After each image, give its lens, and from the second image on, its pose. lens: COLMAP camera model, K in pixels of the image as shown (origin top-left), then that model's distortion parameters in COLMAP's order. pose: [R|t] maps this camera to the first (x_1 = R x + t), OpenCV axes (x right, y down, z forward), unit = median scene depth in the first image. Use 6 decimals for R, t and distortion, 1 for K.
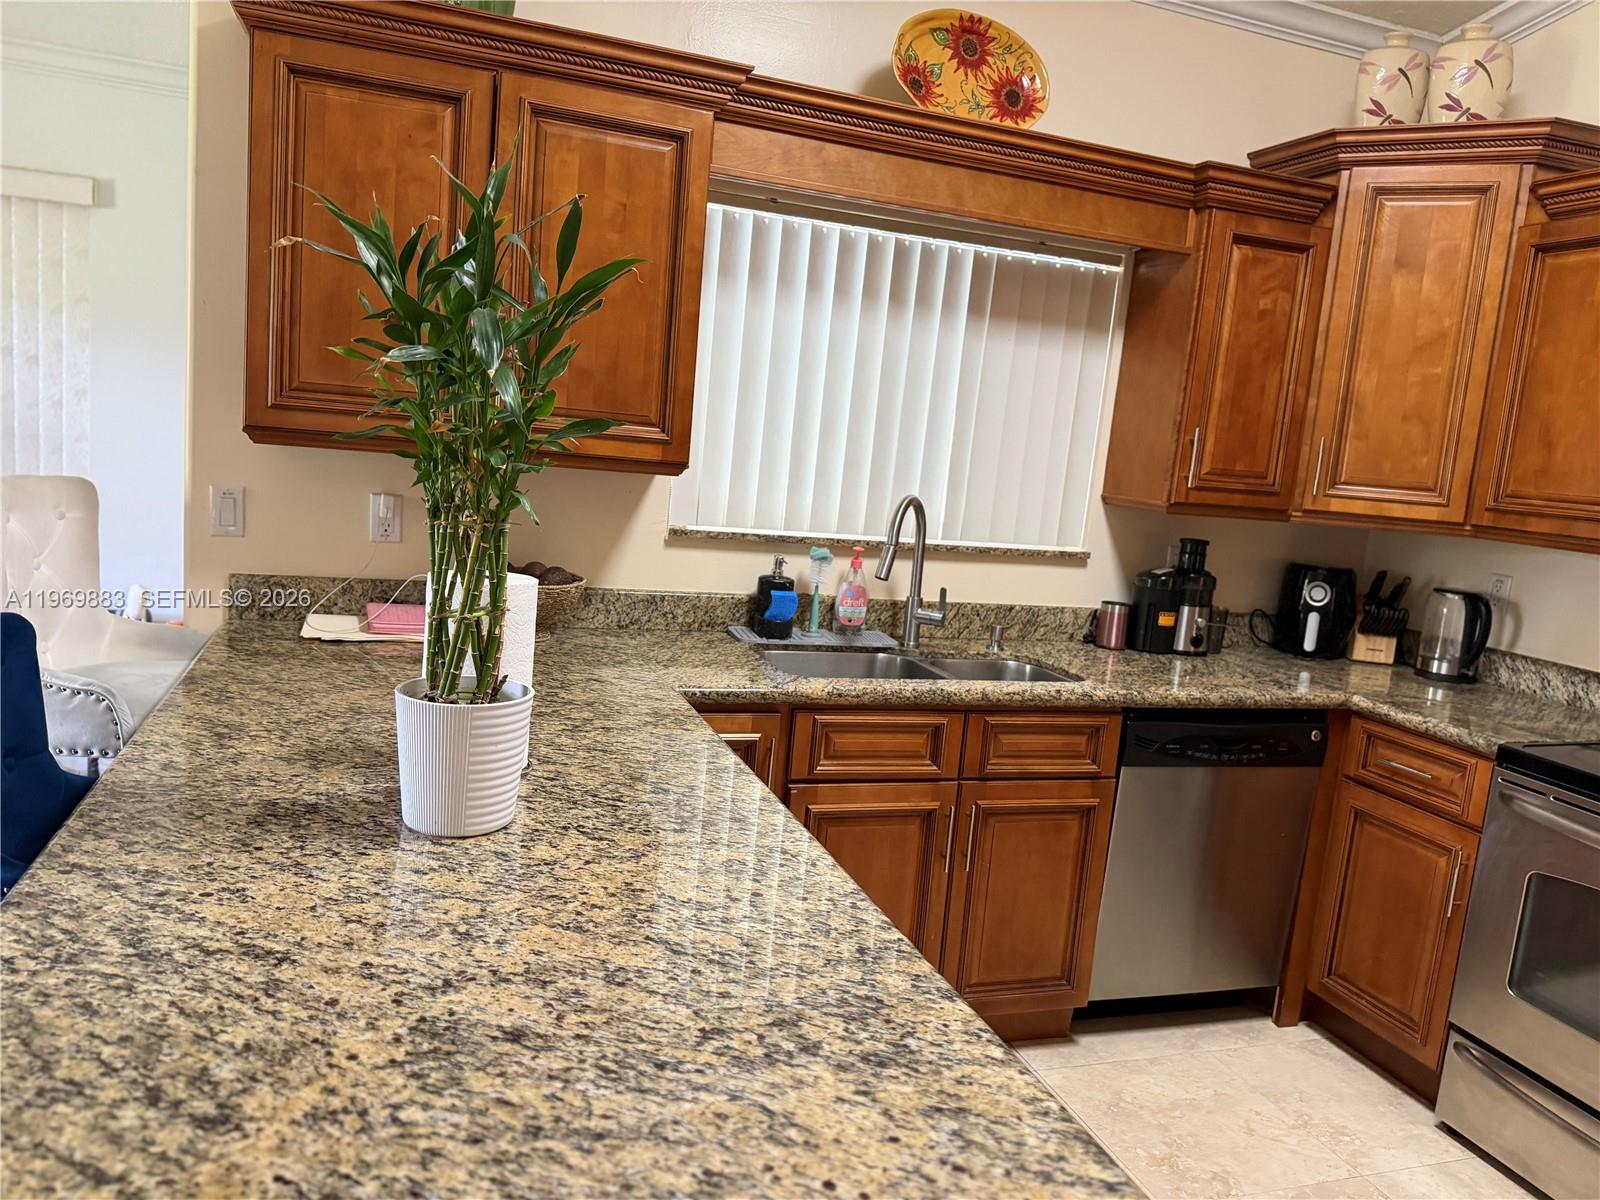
lens RADIAL K [[1150.1, 0, 793.6], [0, 1150.1, 587.2], [0, 0, 1]] dist [-0.004163, -0.001373]
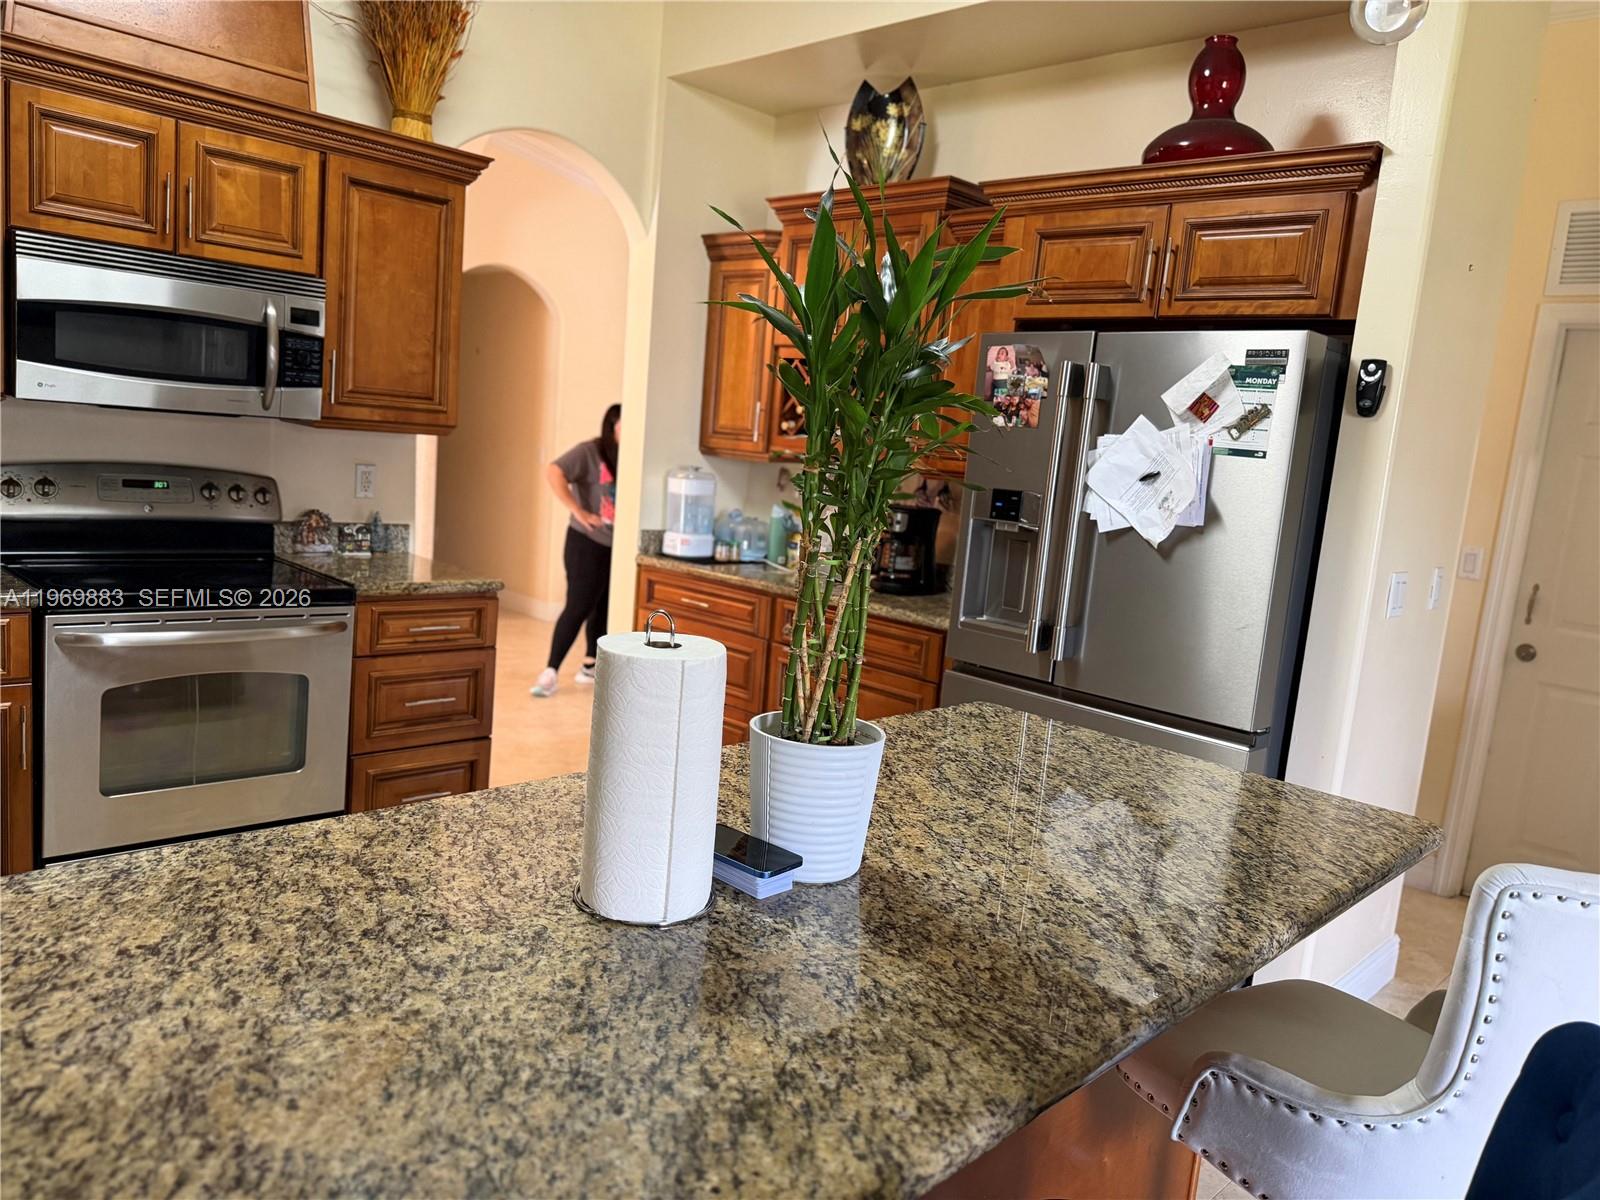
lens RADIAL K [[1138.7, 0, 800.0], [0, 1138.7, 600.0], [0, 0, 1]] dist [0.056398, -0.079991]
pose [[-0.444322, -0.250552, 0.860117, -0.607993], [-0.005976, 0.960902, 0.276823, -0.156956], [-0.895847, 0.117859, -0.428447, 0.799268]]
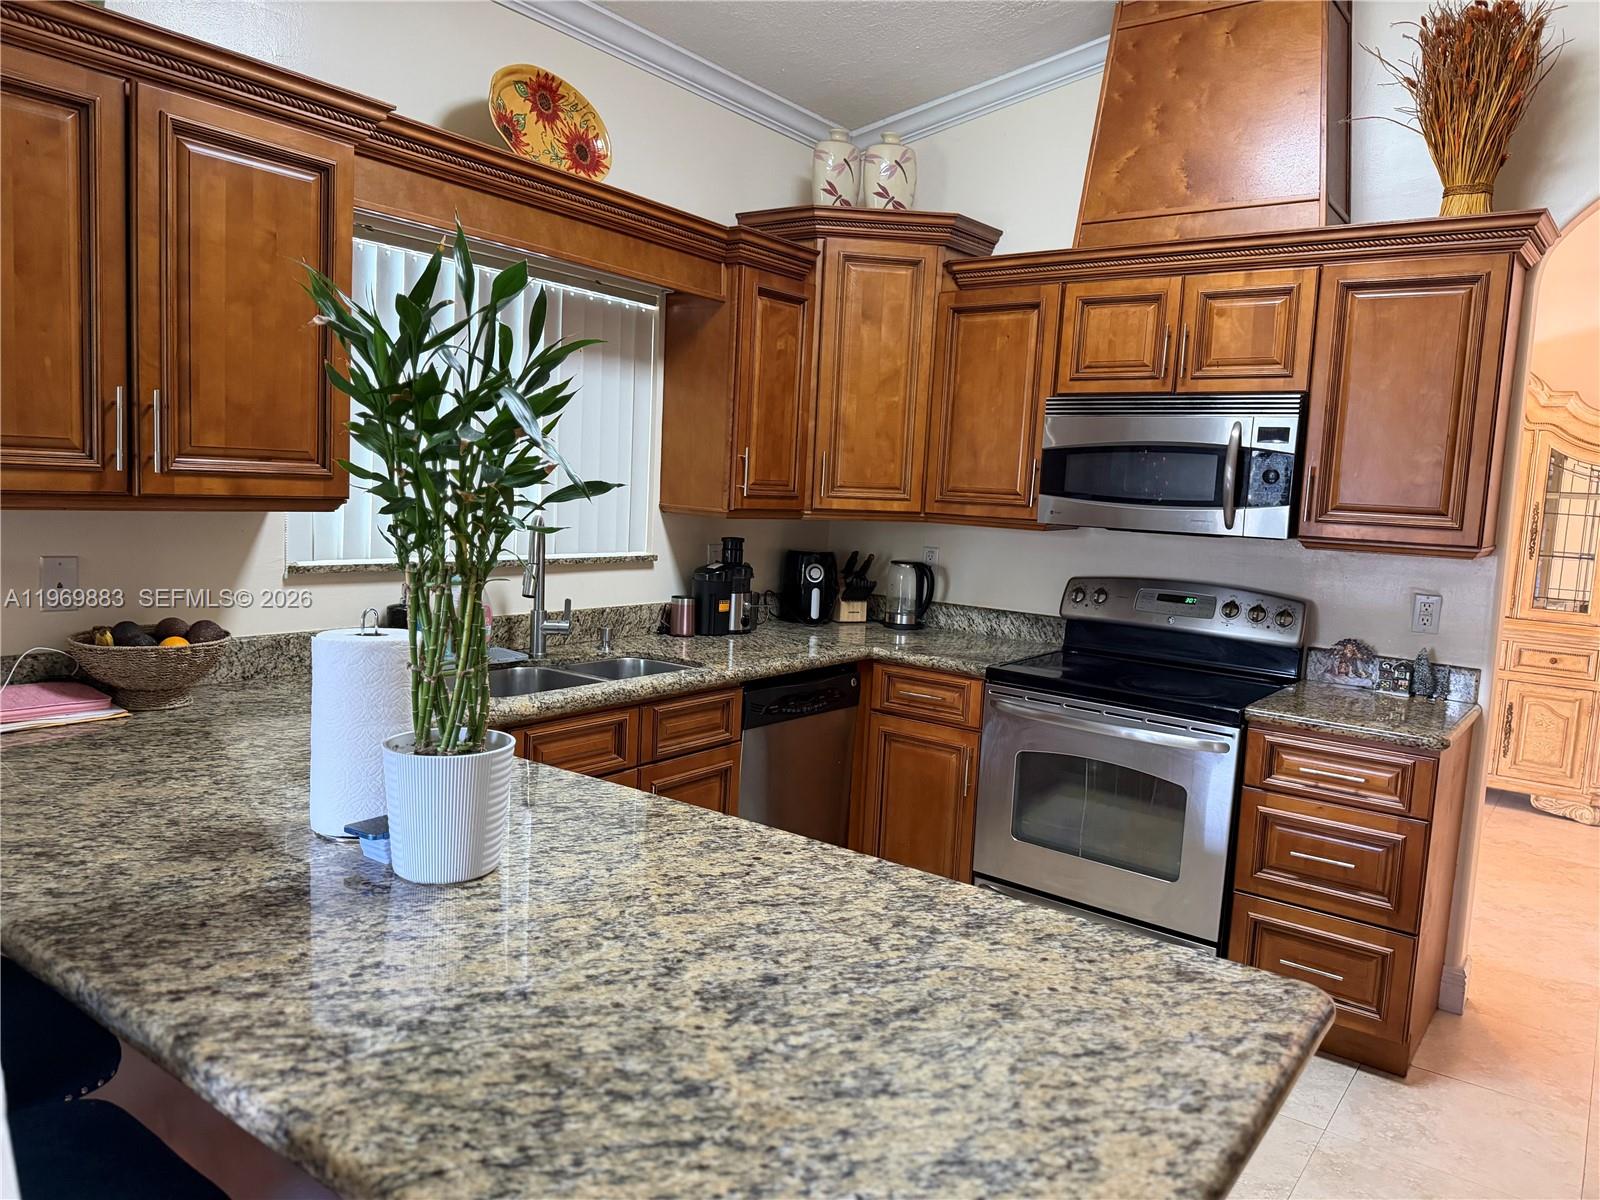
lens RADIAL K [[1138.7, 0, 800.0], [0, 1138.7, 600.0], [0, 0, 1]] dist [0.056398, -0.079991]
pose [[0.820277, -0.105873, 0.562083, -0.340524], [0.095718, 0.994270, 0.047593, -0.033493], [-0.563901, 0.014763, 0.825711, -0.028022]]
